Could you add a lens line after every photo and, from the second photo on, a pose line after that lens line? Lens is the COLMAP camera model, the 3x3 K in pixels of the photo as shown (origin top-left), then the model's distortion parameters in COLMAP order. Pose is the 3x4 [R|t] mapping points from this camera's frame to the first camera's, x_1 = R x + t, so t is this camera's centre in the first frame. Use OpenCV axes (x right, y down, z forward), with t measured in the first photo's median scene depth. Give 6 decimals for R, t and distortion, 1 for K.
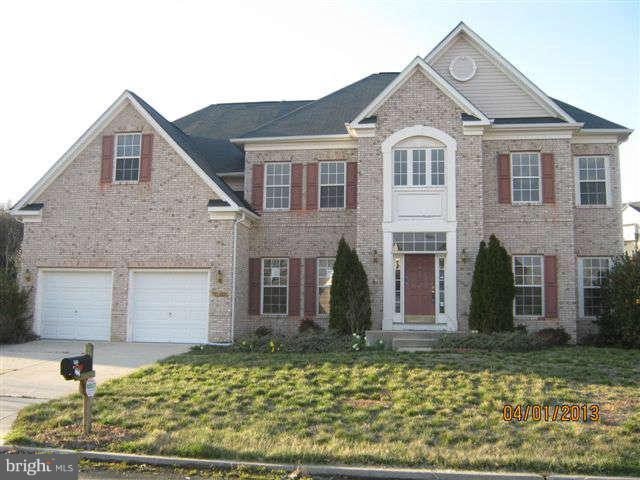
lens RADIAL K [[713.0, 0, 320.0], [0, 713.0, 240.0], [0, 0, 1]] dist [-0.096416, 0.020049]
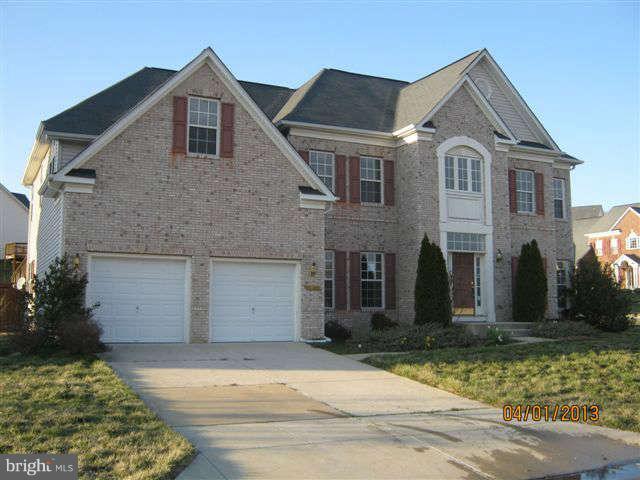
lens RADIAL K [[713.0, 0, 320.0], [0, 713.0, 240.0], [0, 0, 1]] dist [-0.096416, 0.020049]
pose [[0.814755, 0.045974, 0.577979, -0.669041], [-0.058355, 0.998292, 0.002854, 0.009434], [-0.576861, -0.036054, 0.816046, 0.224193]]
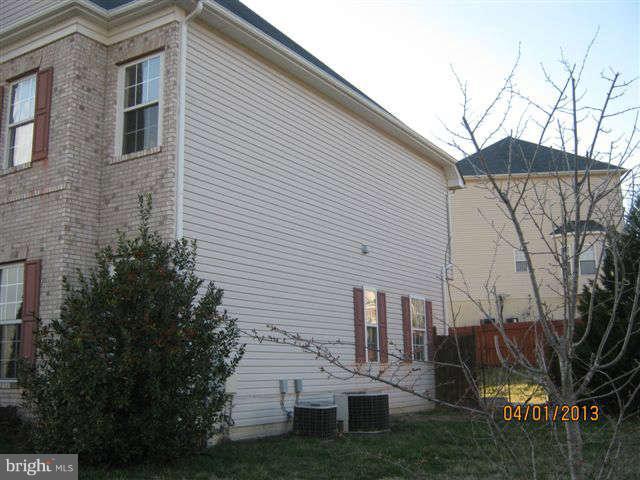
lens RADIAL K [[713.0, 0, 320.0], [0, 713.0, 240.0], [0, 0, 1]] dist [-0.096416, 0.020049]
pose [[0.925122, -0.099330, -0.366446, 0.686664], [0.077369, 0.994239, -0.074179, 0.059251], [0.371703, 0.040273, 0.927478, 0.588058]]
